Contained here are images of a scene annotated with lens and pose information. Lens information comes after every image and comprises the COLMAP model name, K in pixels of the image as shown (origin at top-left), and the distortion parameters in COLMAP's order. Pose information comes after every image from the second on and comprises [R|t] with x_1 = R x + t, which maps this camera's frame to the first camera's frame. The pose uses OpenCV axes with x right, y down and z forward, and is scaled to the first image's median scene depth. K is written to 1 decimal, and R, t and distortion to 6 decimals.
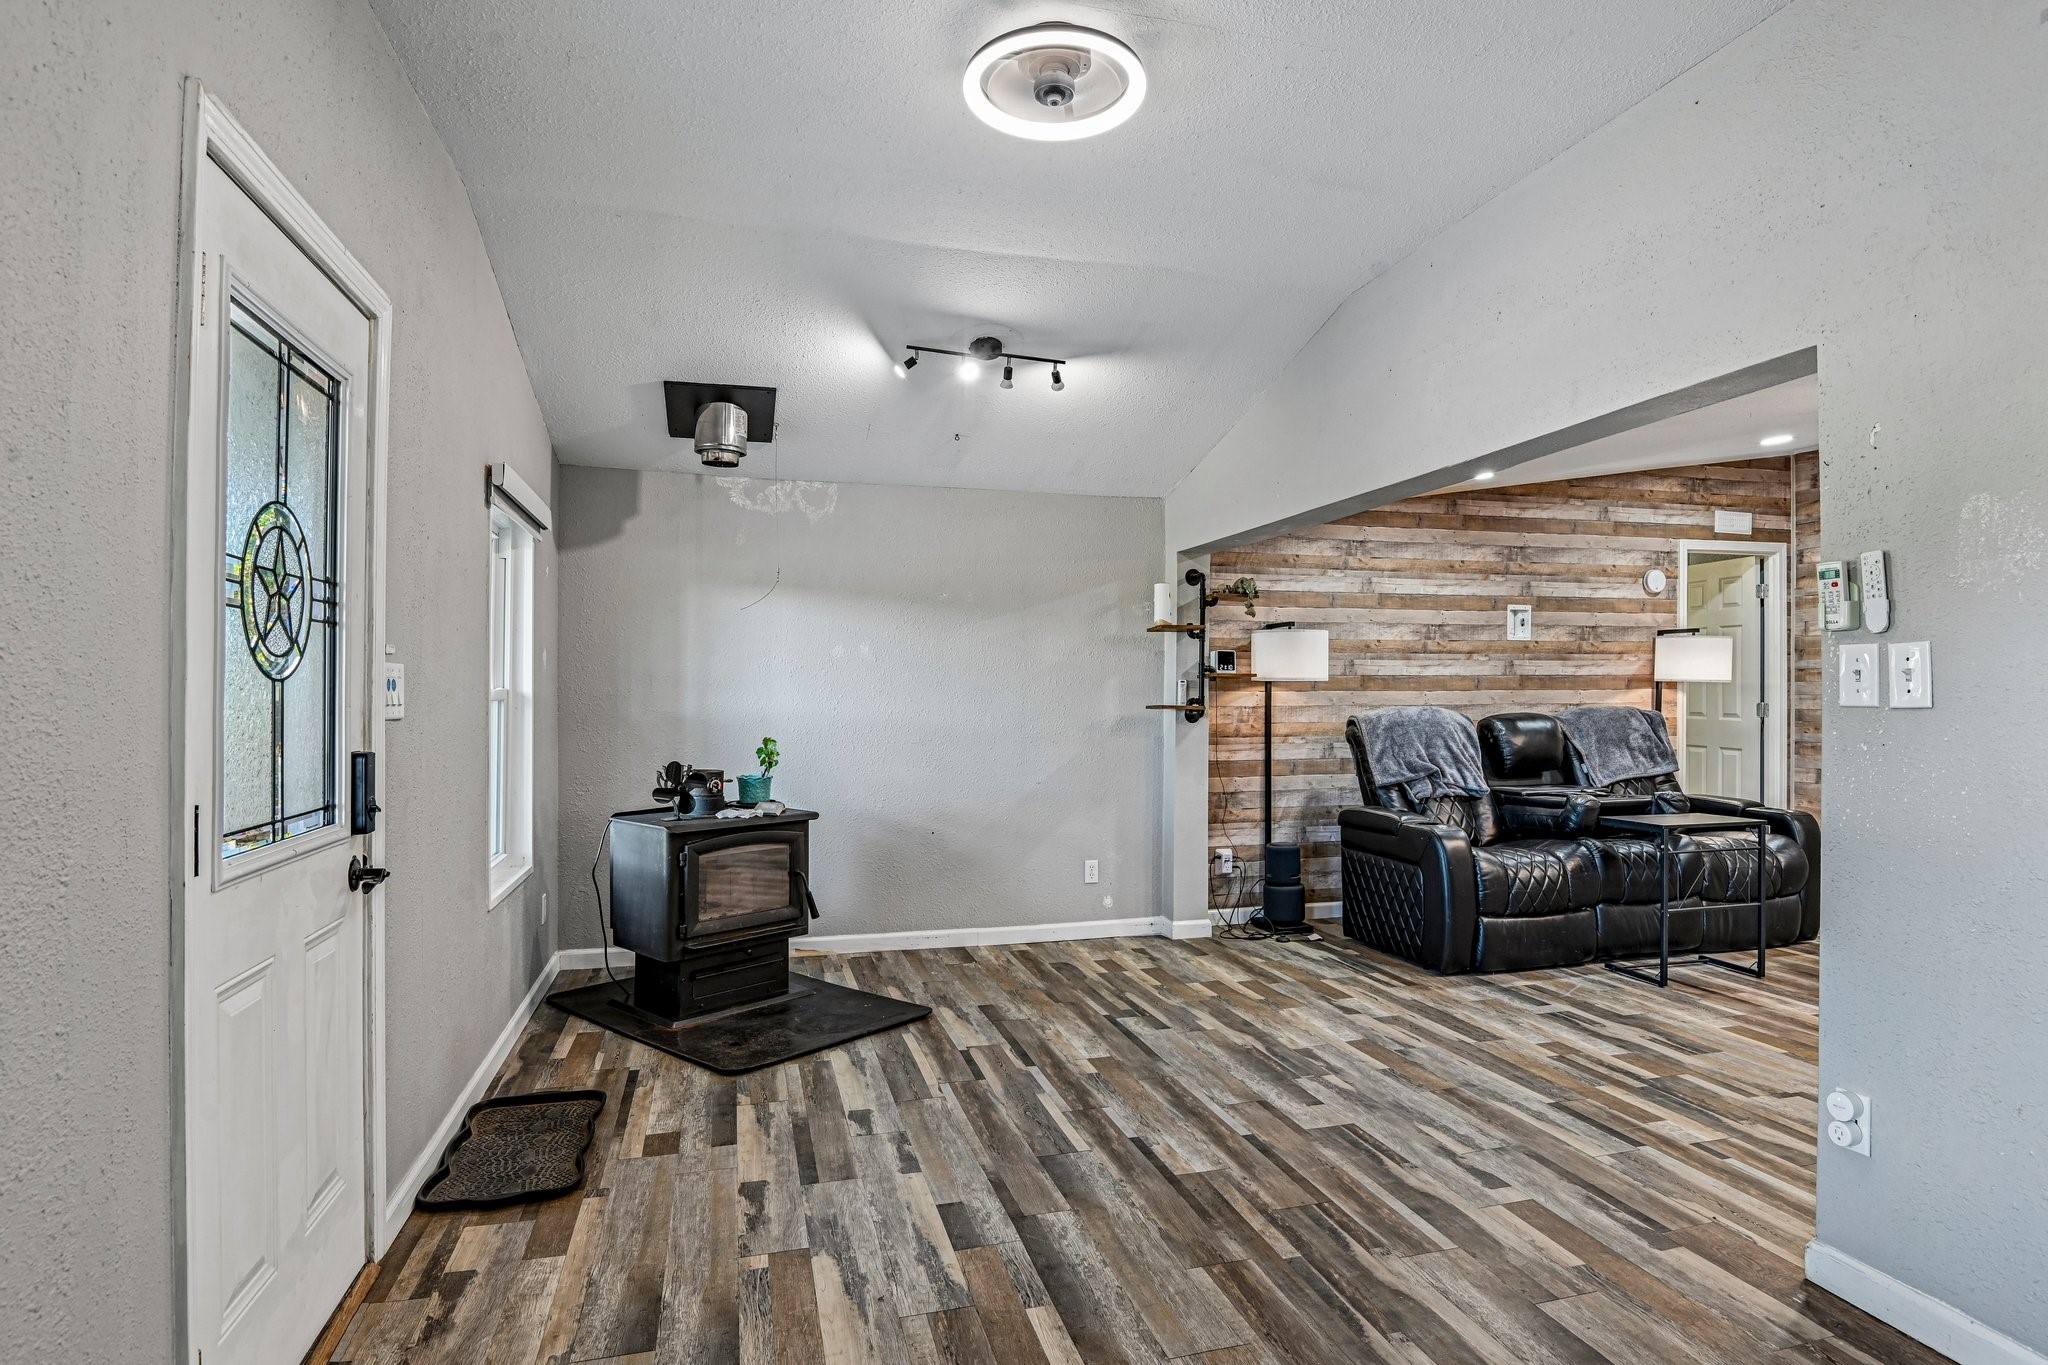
lens RADIAL K [[1083.6, 0, 1035.7], [0, 1083.6, 686.6], [0, 0, 1]] dist [-0.023816, -0.002319]
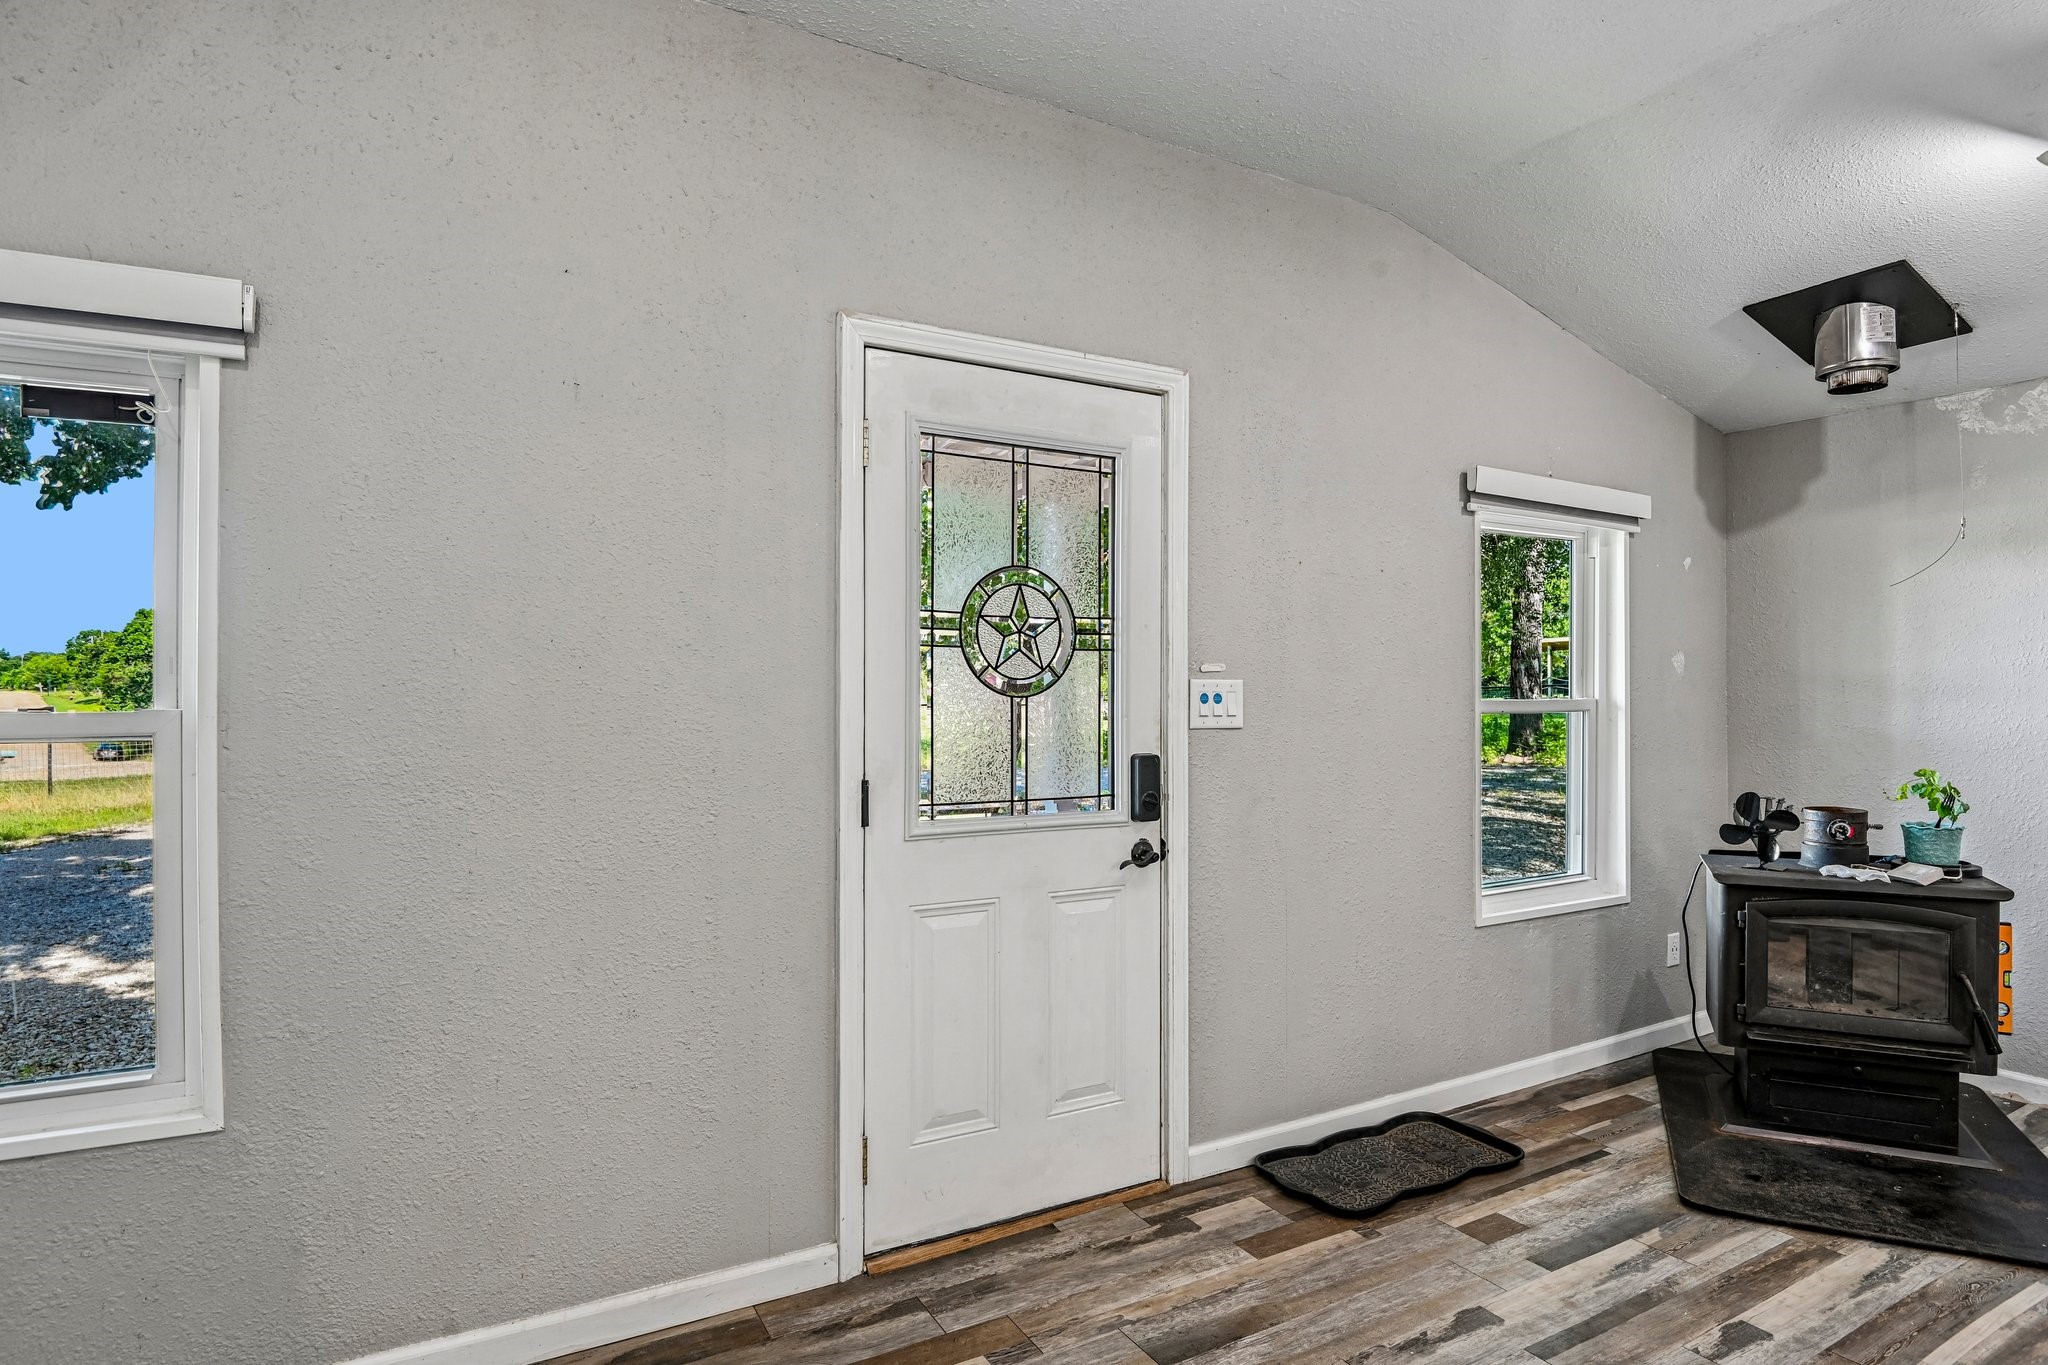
lens RADIAL K [[1083.6, 0, 1035.7], [0, 1083.6, 686.6], [0, 0, 1]] dist [-0.023816, -0.002319]
pose [[0.248563, -0.005507, -0.968600, 0.344403], [0.004848, 0.999978, -0.004441, -0.006965], [0.968604, -0.003591, 0.248584, 0.373602]]
